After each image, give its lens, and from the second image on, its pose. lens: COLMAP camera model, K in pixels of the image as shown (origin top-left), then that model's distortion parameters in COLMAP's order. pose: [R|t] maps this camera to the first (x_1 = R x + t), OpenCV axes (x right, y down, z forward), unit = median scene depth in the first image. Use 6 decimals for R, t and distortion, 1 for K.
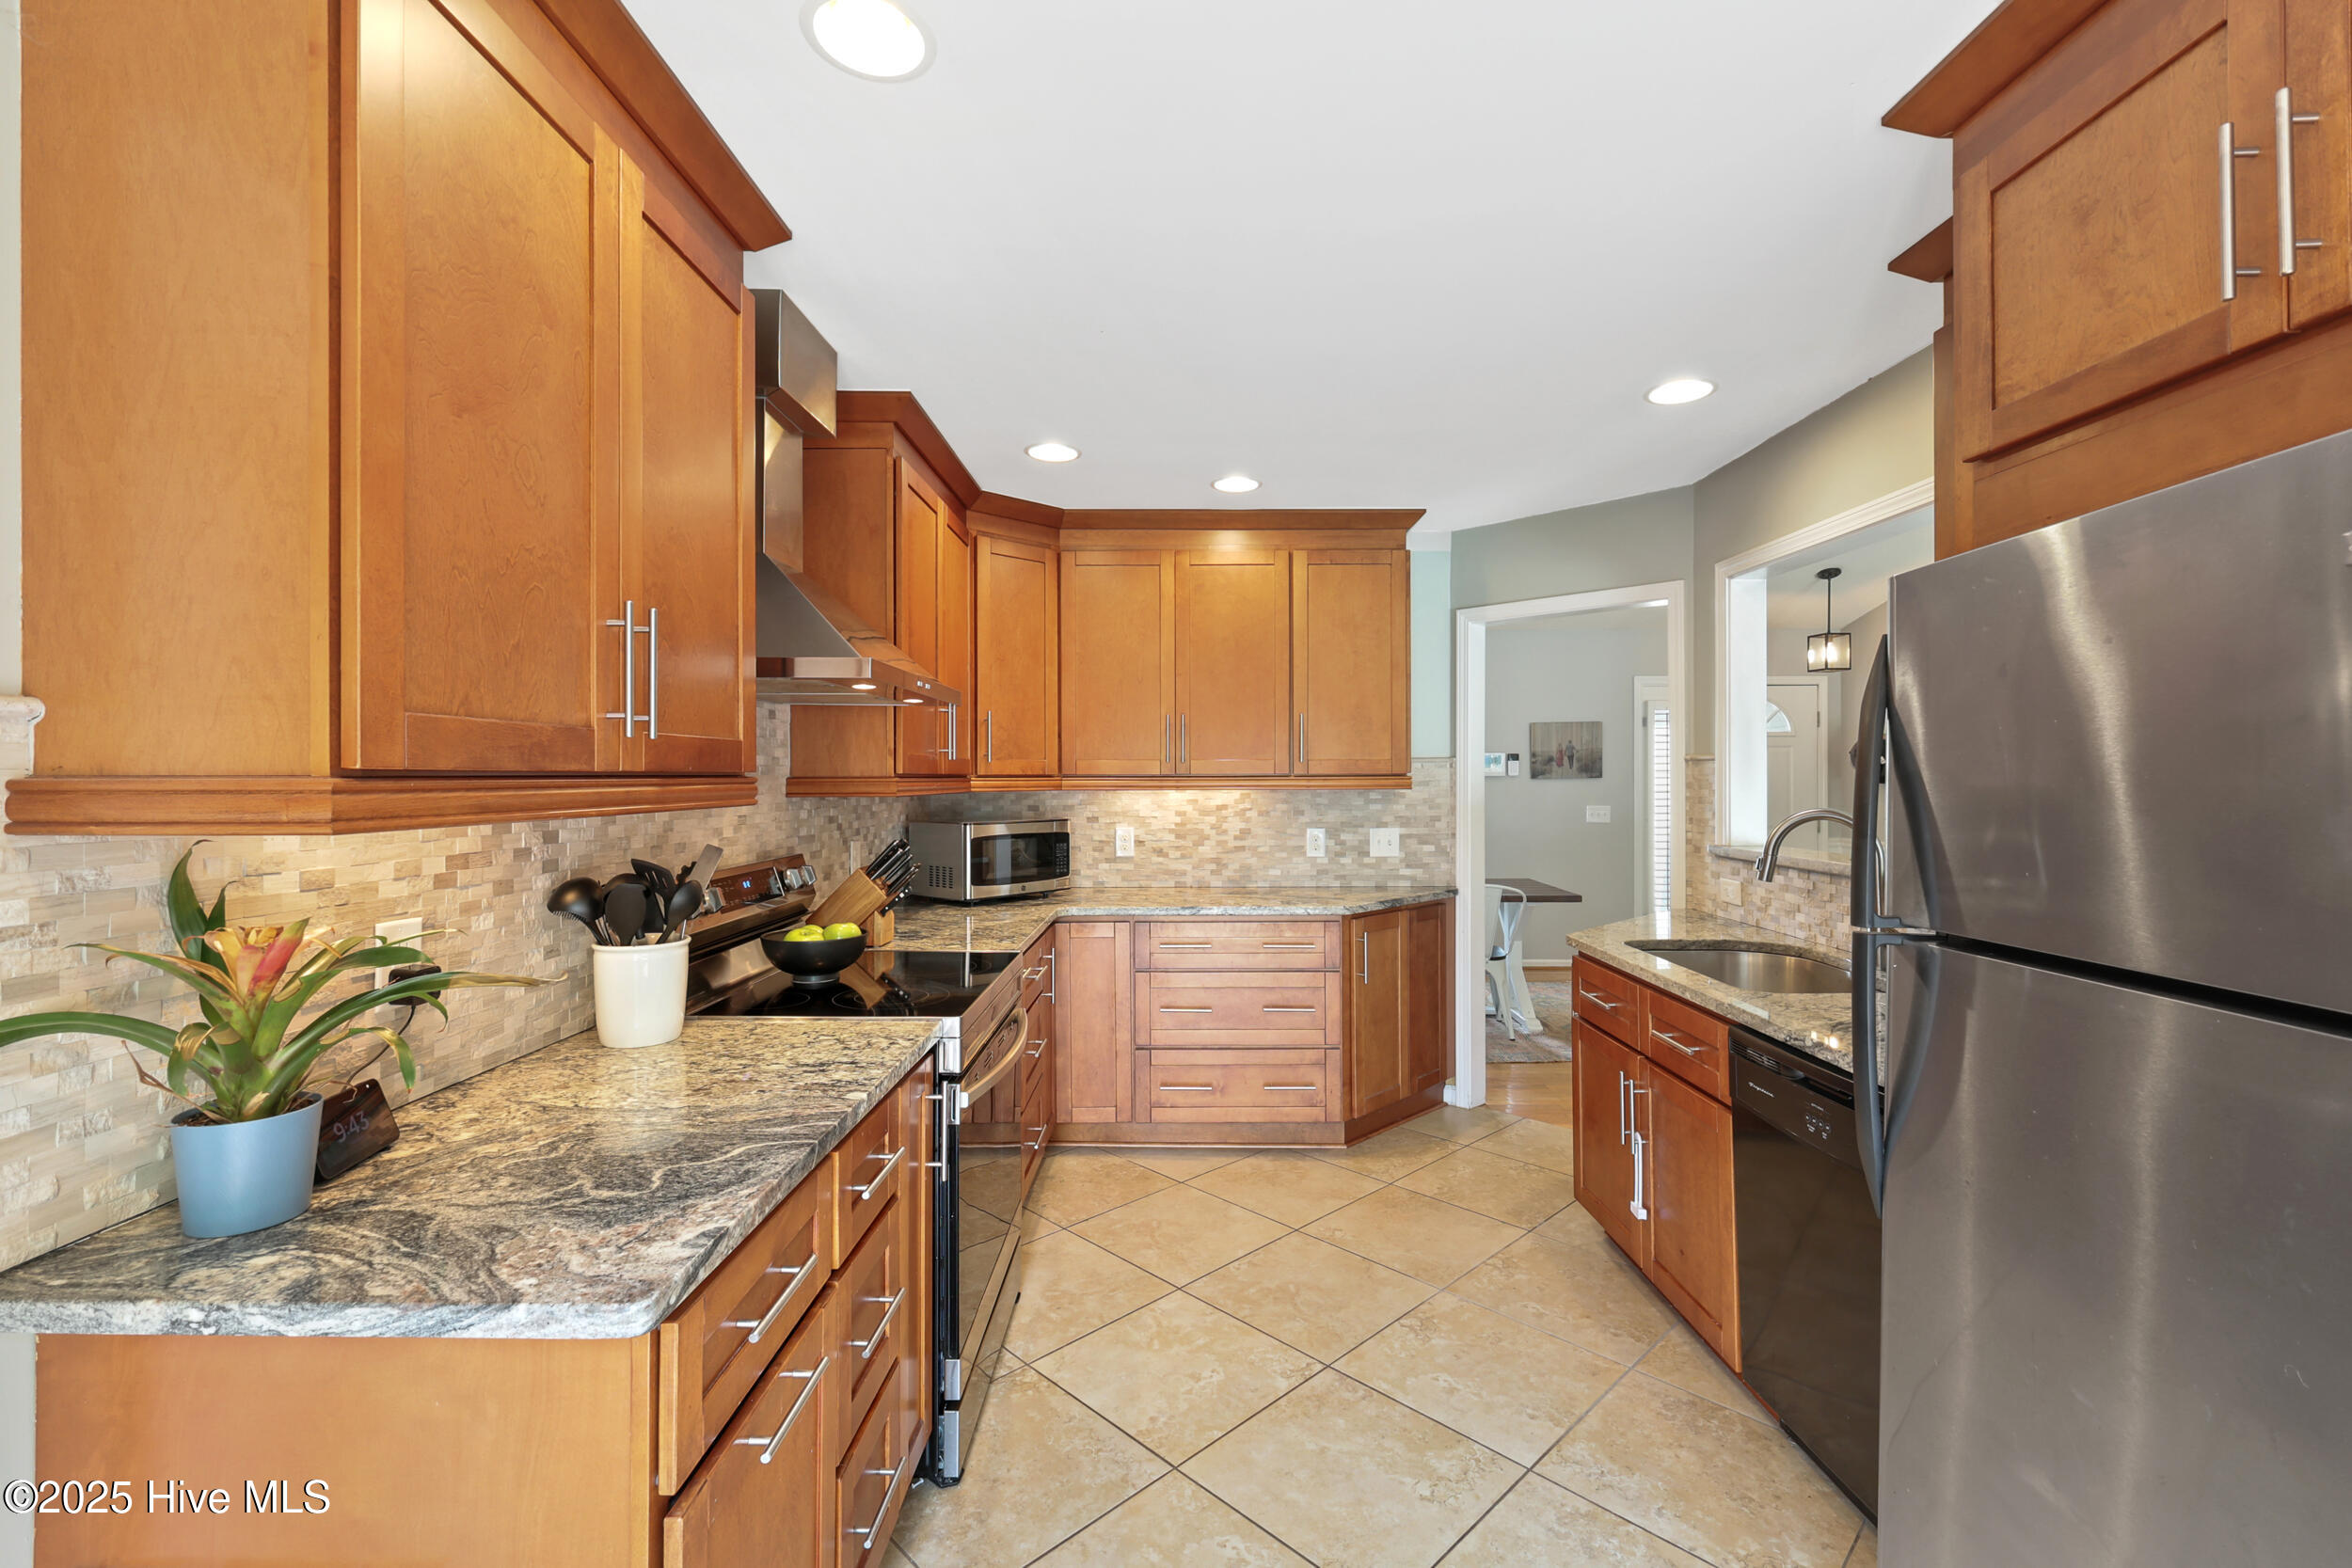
lens RADIAL K [[1019.1, 0, 1185.3], [0, 1019.1, 779.3], [0, 0, 1]] dist [0.002532, -0.001470]
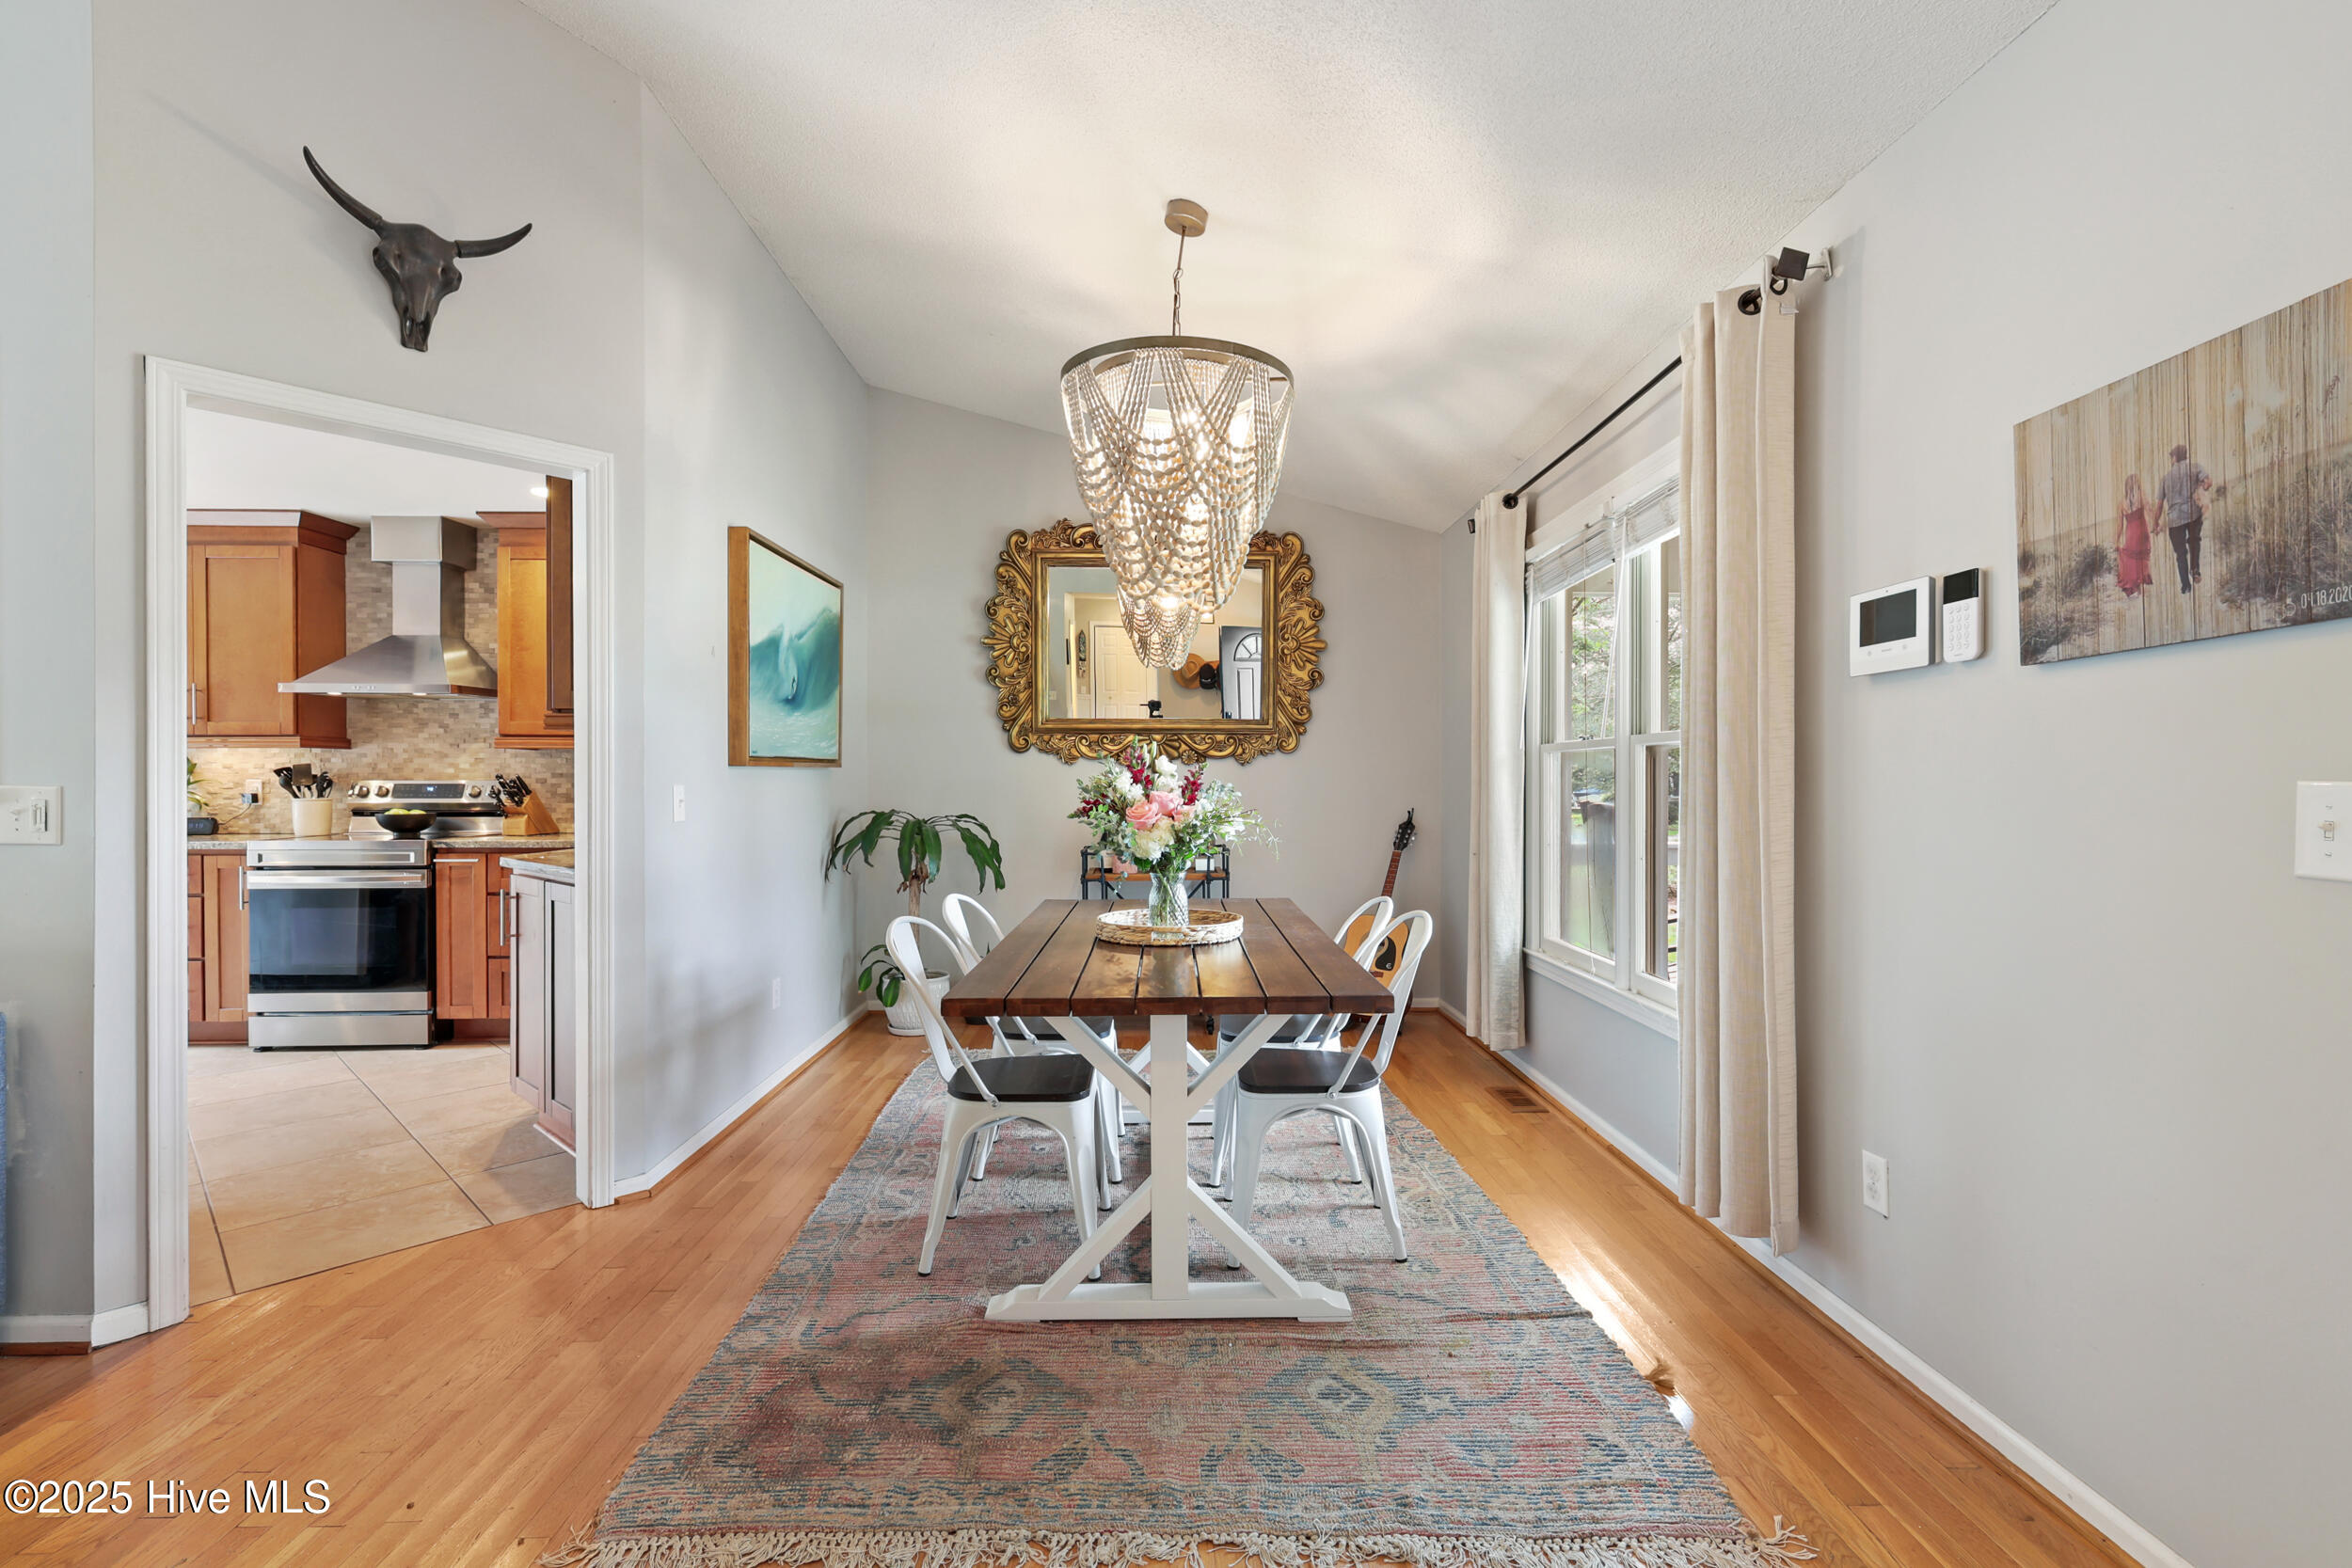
lens RADIAL K [[1019.1, 0, 1182.7], [0, 1019.1, 784.0], [0, 0, 1]] dist [0.002532, -0.001470]
pose [[0.037747, 0.003043, -0.999283, 1.020650], [-0.002585, 0.999992, 0.002947, 0.047255], [0.999284, 0.002472, 0.037754, 1.443343]]
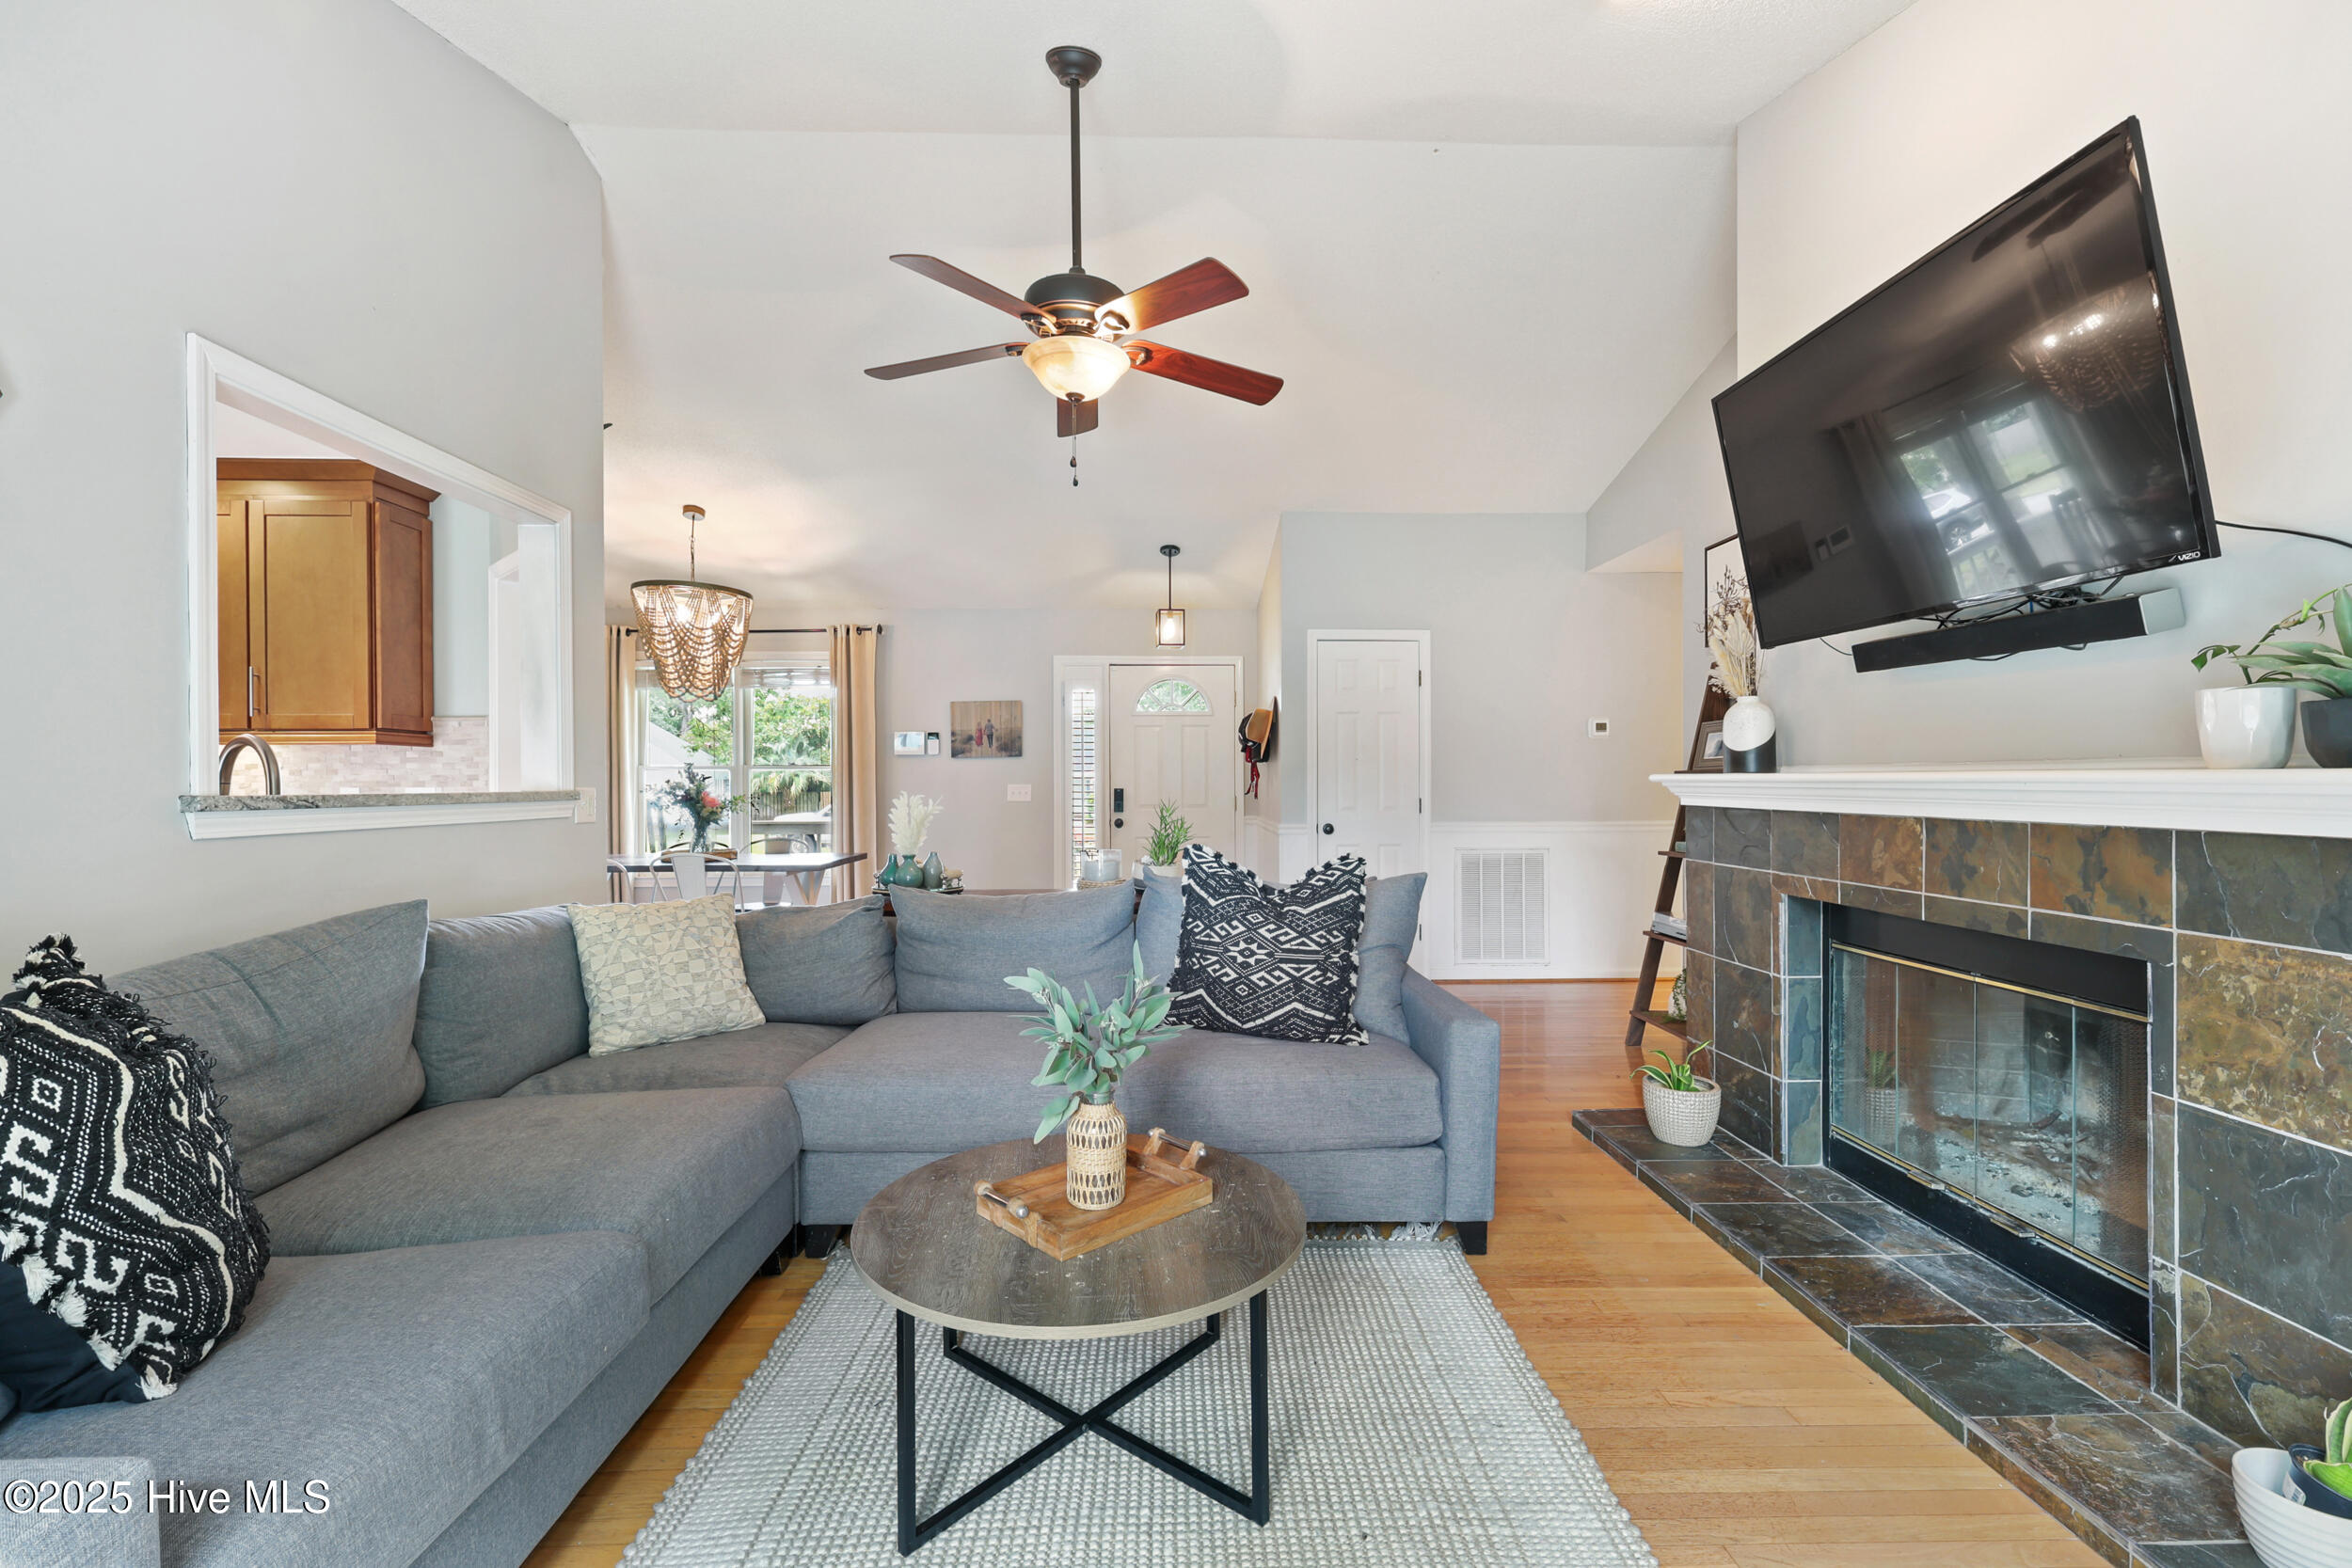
lens RADIAL K [[1019.1, 0, 1183.1], [0, 1019.1, 792.1], [0, 0, 1]] dist [0.002532, -0.001470]
pose [[0.999161, -0.001300, 0.040925, 0.949500], [0.001110, 0.999989, 0.004659, 0.051854], [-0.040930, -0.004609, 0.999151, -0.019591]]
